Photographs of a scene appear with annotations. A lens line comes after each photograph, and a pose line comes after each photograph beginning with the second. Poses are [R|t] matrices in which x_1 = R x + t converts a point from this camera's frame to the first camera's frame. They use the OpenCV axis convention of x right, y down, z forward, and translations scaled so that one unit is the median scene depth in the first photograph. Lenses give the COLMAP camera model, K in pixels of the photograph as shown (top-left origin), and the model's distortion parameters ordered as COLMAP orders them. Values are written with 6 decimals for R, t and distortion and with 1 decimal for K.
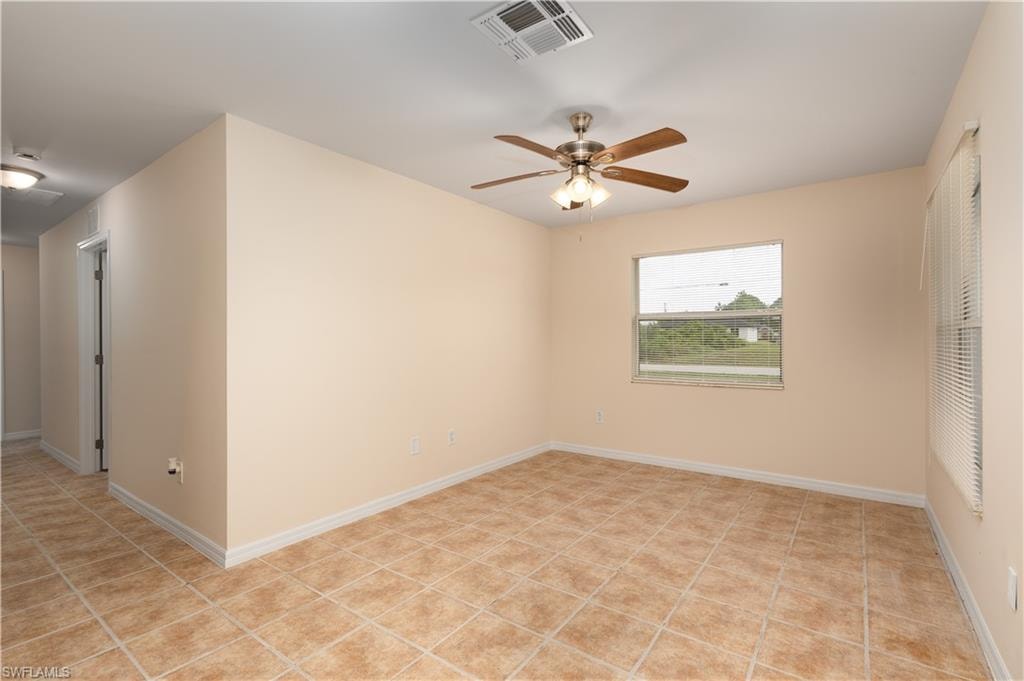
lens RADIAL K [[472.4, 0, 518.7], [0, 472.4, 338.3], [0, 0, 1]] dist [0.003814, 0.000566]
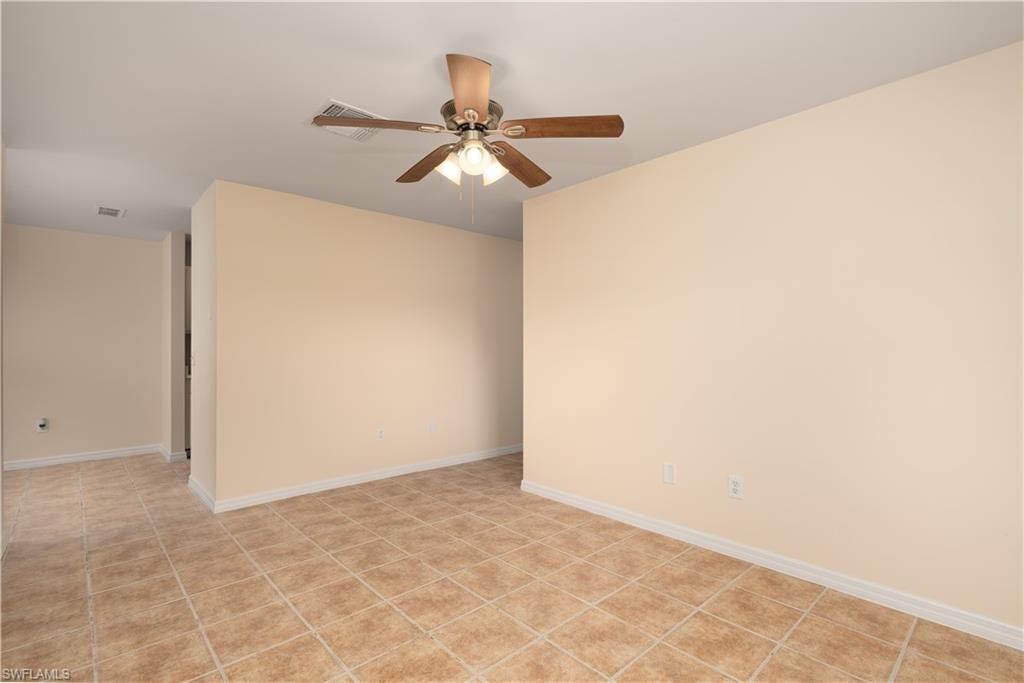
lens RADIAL K [[472.4, 0, 520.3], [0, 472.4, 346.0], [0, 0, 1]] dist [0.003814, 0.000566]
pose [[-0.193083, 0.001652, -0.981181, 0.930389], [0.003396, 0.999994, 0.001015, -0.011938], [0.981177, -0.003136, -0.193087, 1.241792]]
